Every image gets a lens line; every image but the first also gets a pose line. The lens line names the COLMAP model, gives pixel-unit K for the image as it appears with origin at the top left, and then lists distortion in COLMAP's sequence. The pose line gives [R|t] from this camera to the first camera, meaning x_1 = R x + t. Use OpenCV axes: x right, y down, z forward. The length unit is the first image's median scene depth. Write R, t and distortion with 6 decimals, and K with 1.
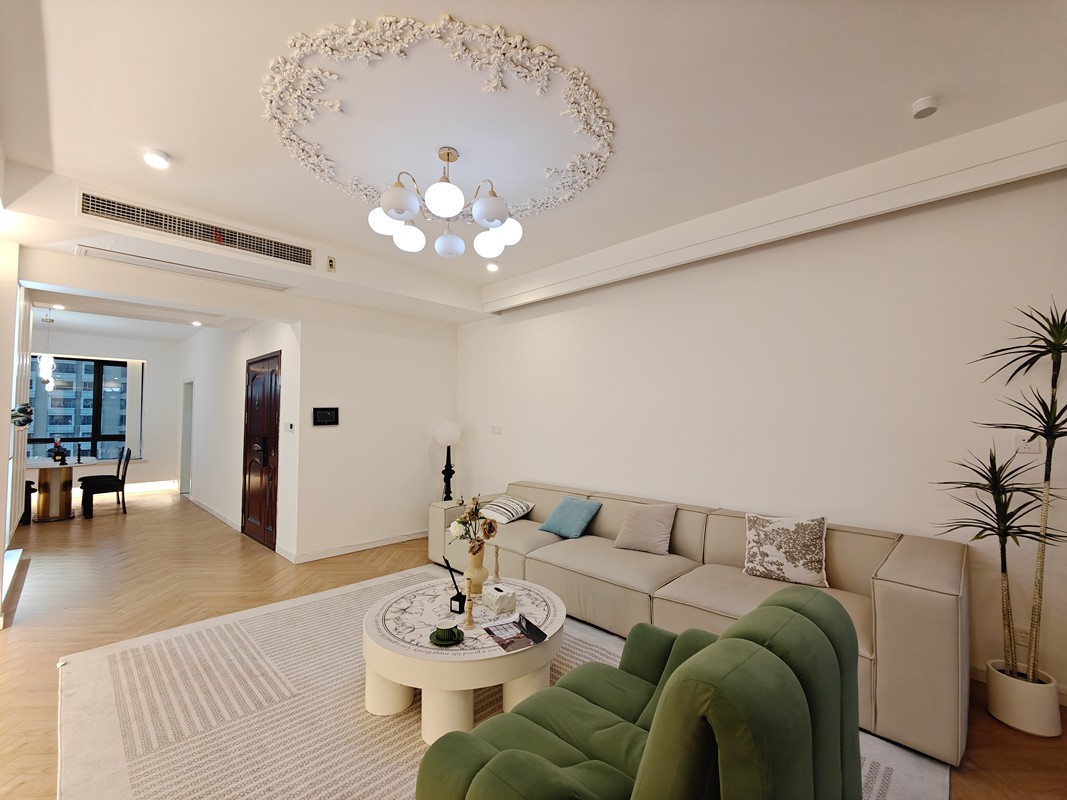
lens RADIAL K [[467.5, 0, 536.3], [0, 467.5, 400.1], [0, 0, 1]] dist [0.015883, -0.011455]
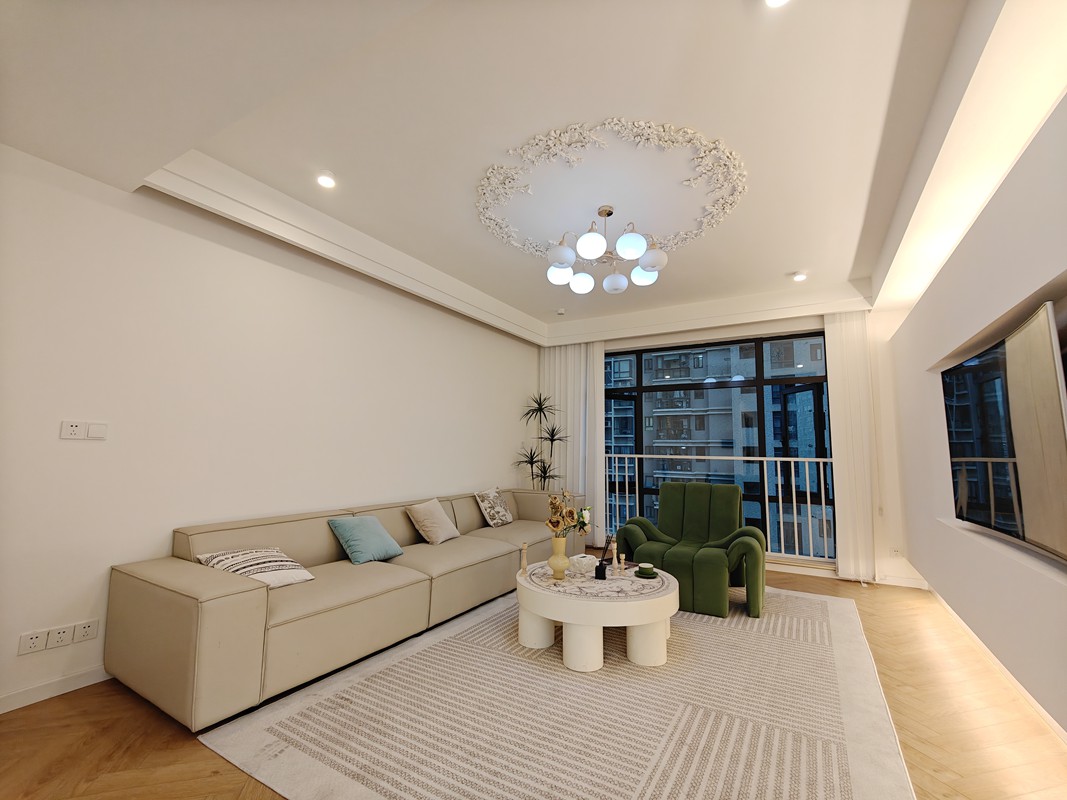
lens RADIAL K [[467.5, 0, 536.3], [0, 467.5, 400.1], [0, 0, 1]] dist [0.015883, -0.011455]
pose [[-0.255184, 0.099533, 0.961756, -1.223764], [-0.052932, 0.991758, -0.116683, 0.125825], [-0.965442, -0.080683, -0.247813, 1.367517]]
